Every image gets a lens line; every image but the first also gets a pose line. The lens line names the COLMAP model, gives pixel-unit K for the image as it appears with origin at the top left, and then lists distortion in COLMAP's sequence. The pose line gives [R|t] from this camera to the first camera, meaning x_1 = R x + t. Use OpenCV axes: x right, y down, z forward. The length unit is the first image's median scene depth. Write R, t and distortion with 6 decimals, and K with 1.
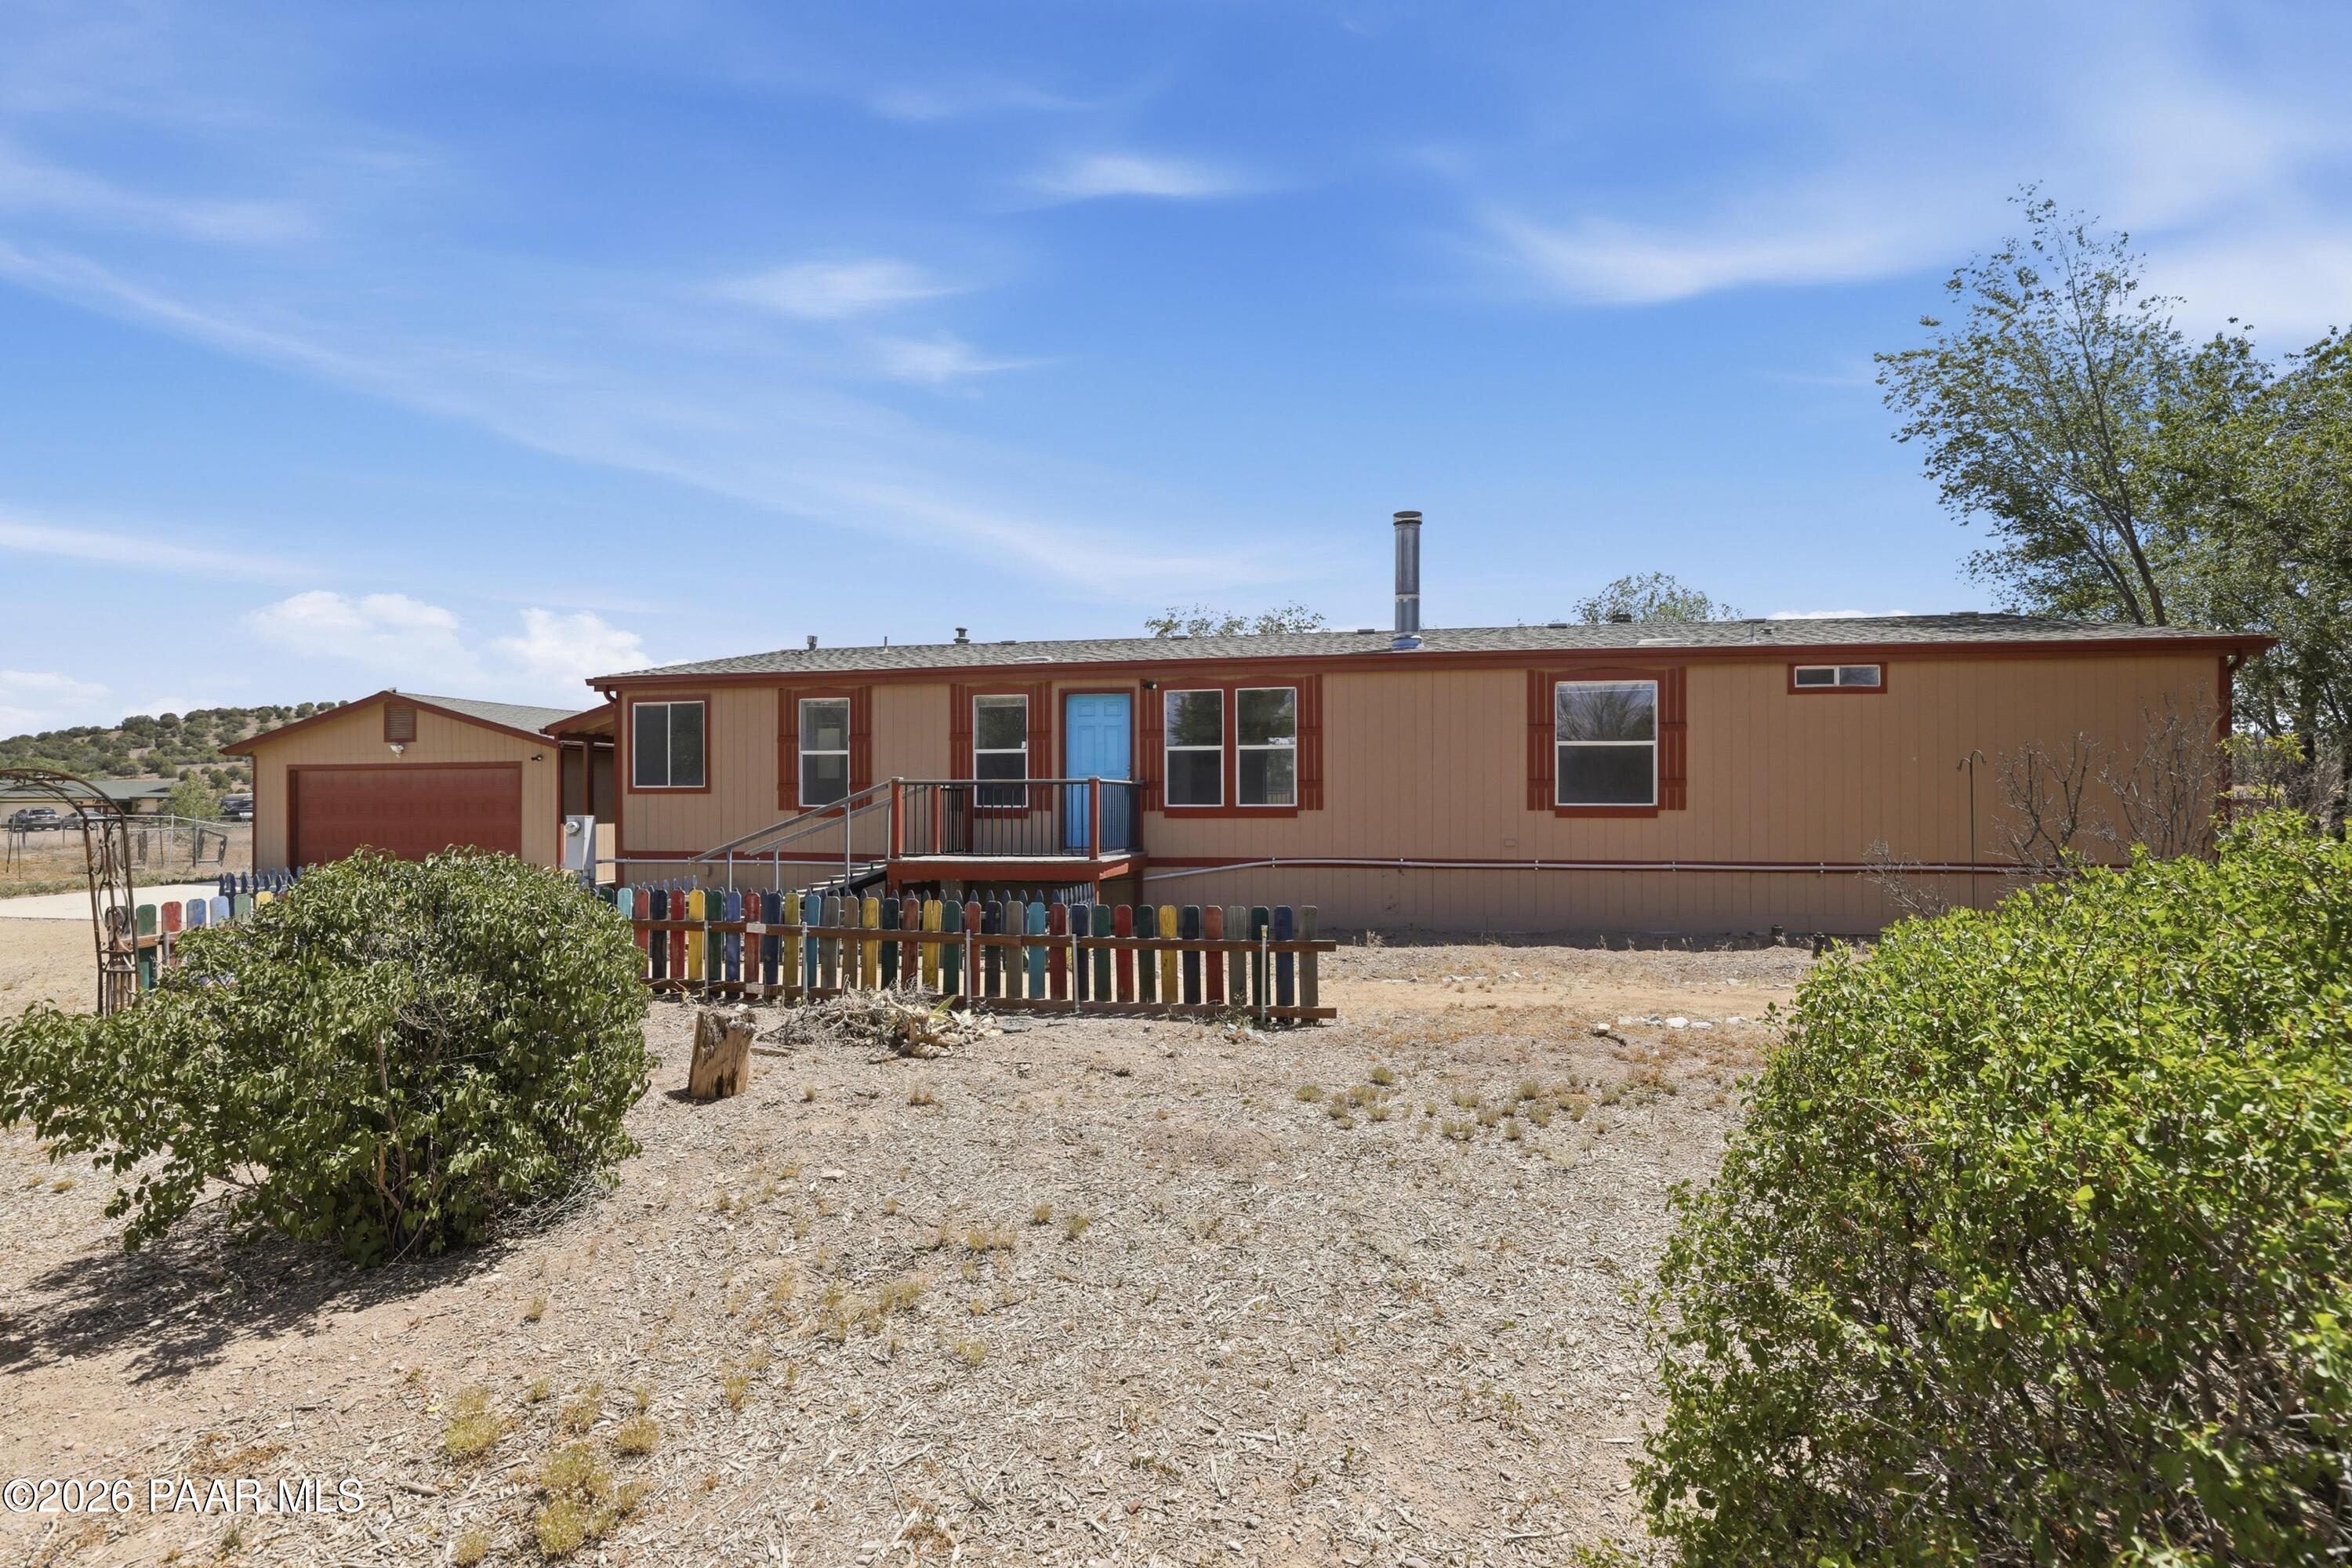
lens RADIAL K [[1027.0, 0, 1189.5], [0, 1027.0, 811.7], [0, 0, 1]] dist [-0.053115, 0.020171]
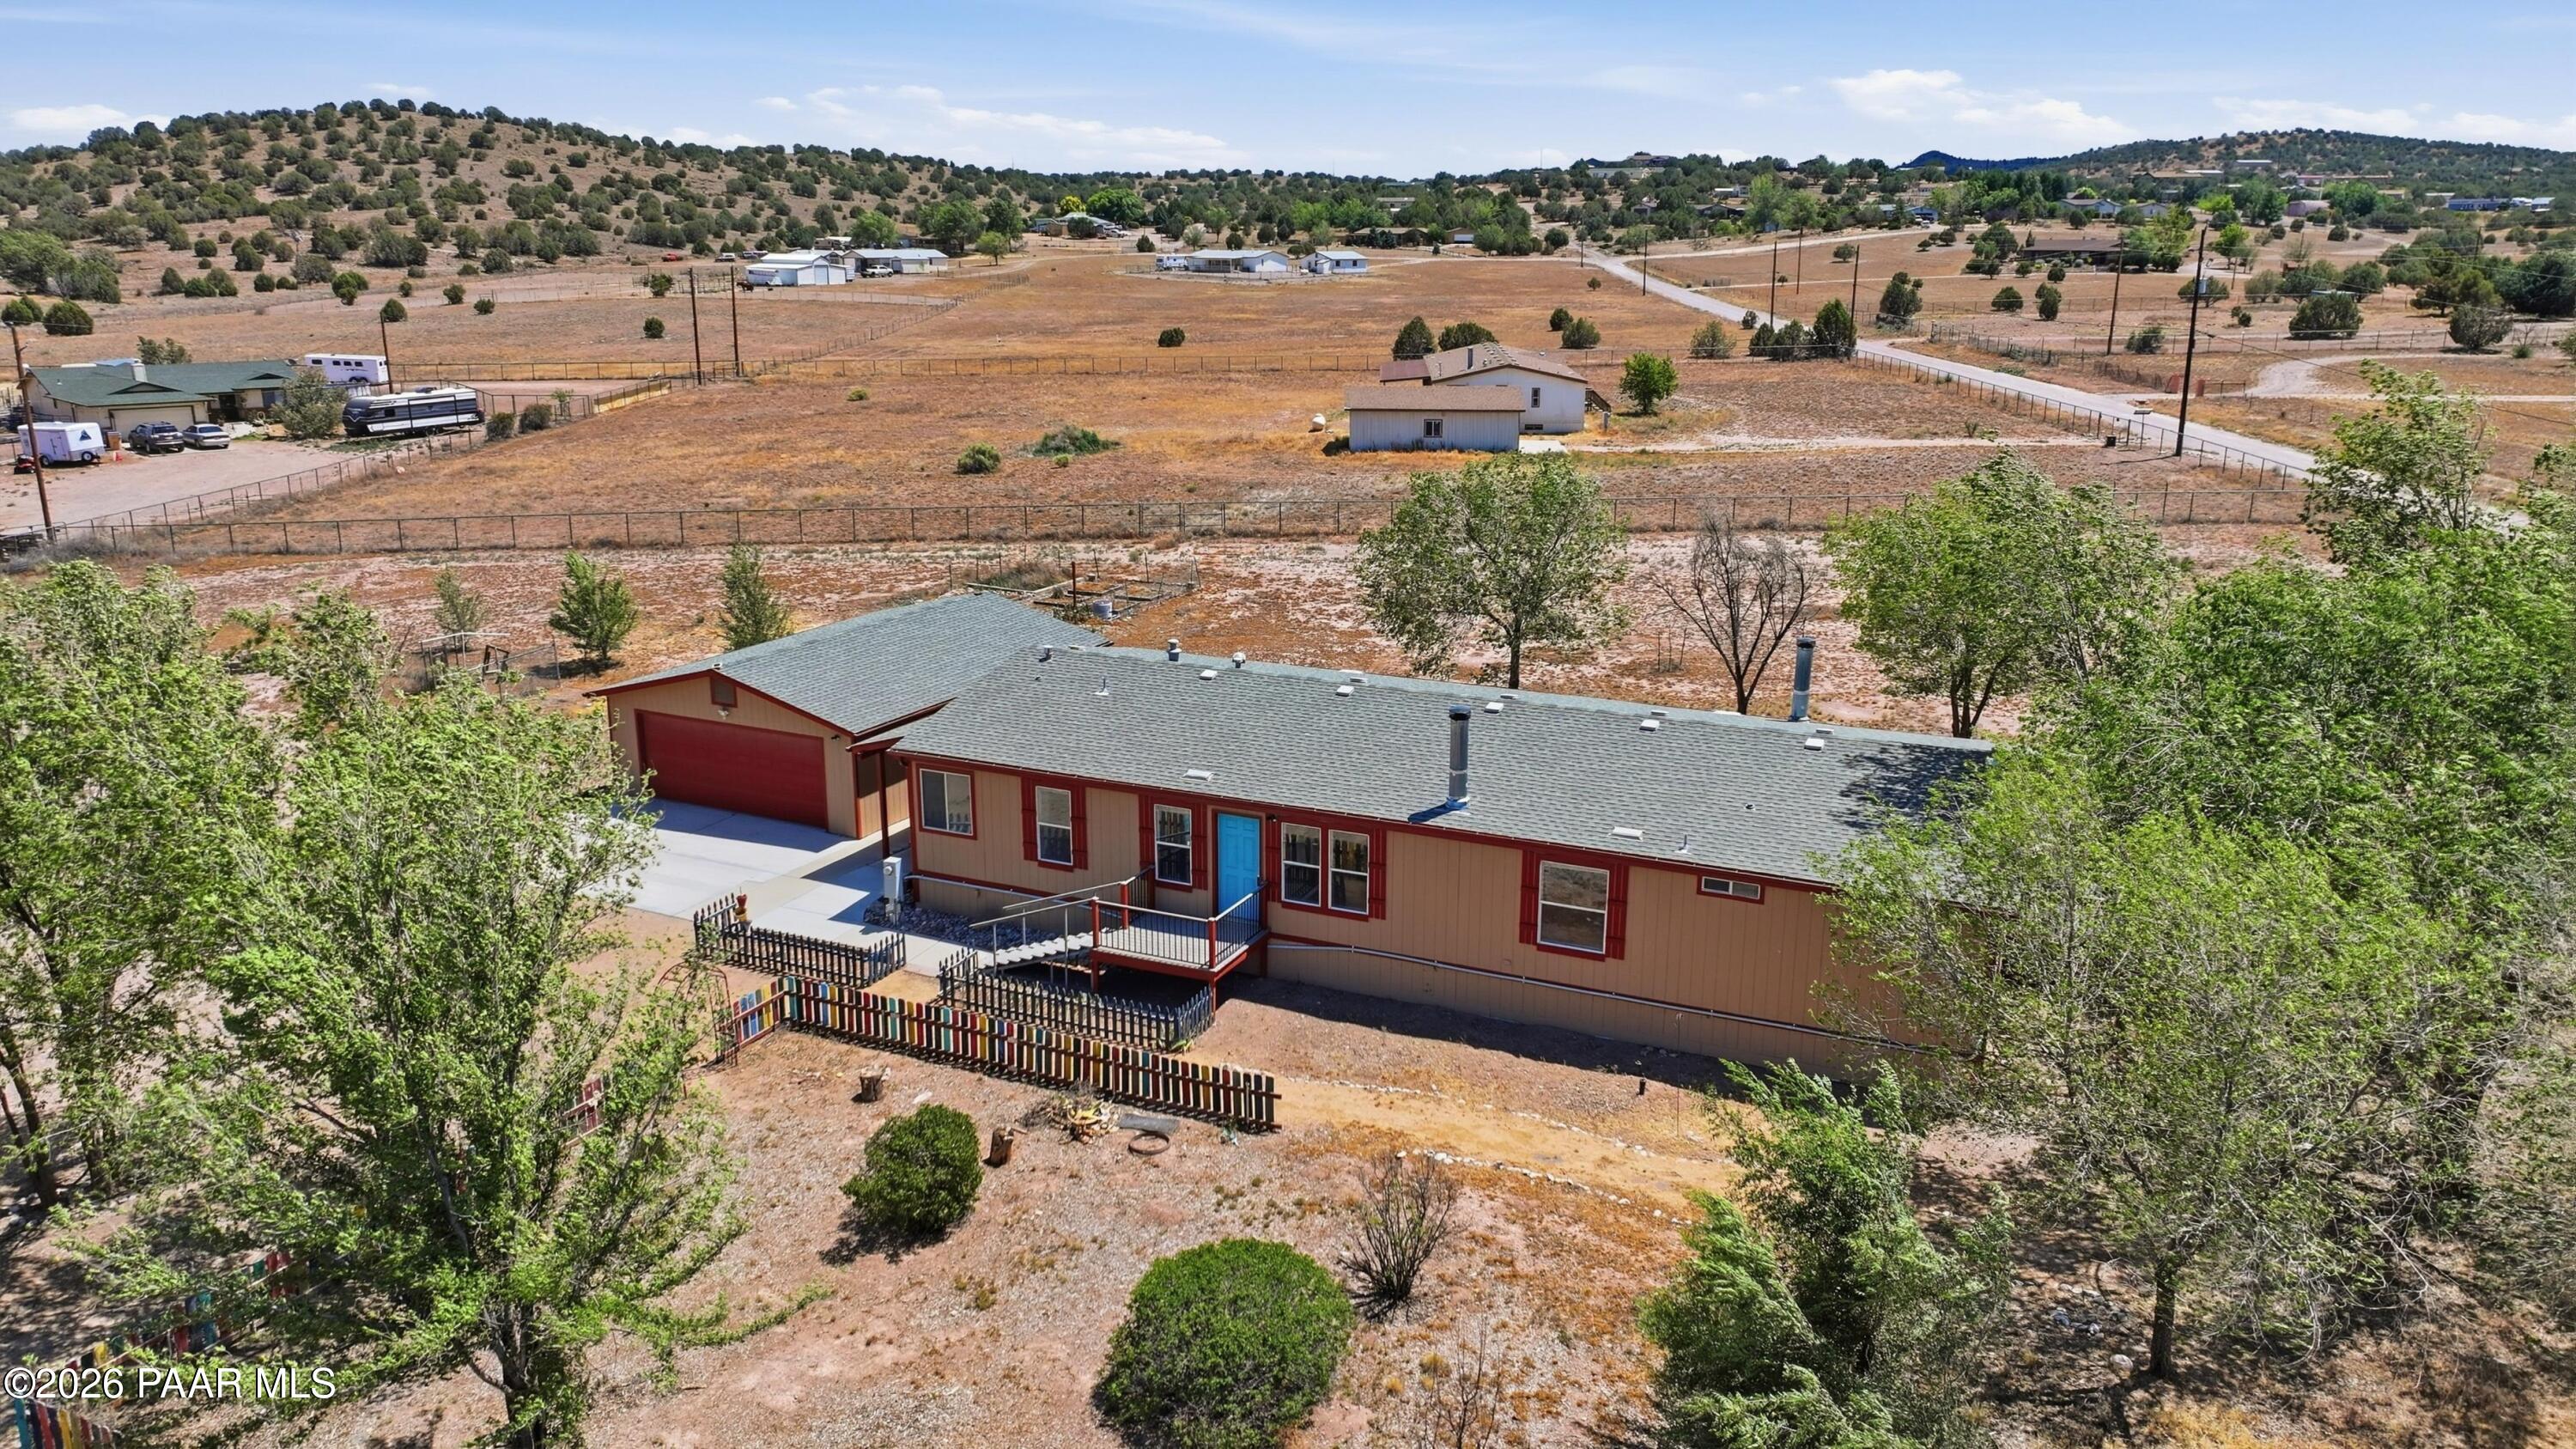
lens RADIAL K [[1800.2, 0, 1300.0], [0, 1800.2, 714.5], [0, 0, 1]] dist [-0.001758, 0.010074]
pose [[0.970679, 0.067941, -0.230577, 0.565889], [-0.009062, 0.968886, 0.247342, -0.884775], [0.240208, -0.238000, 0.941093, -1.290867]]
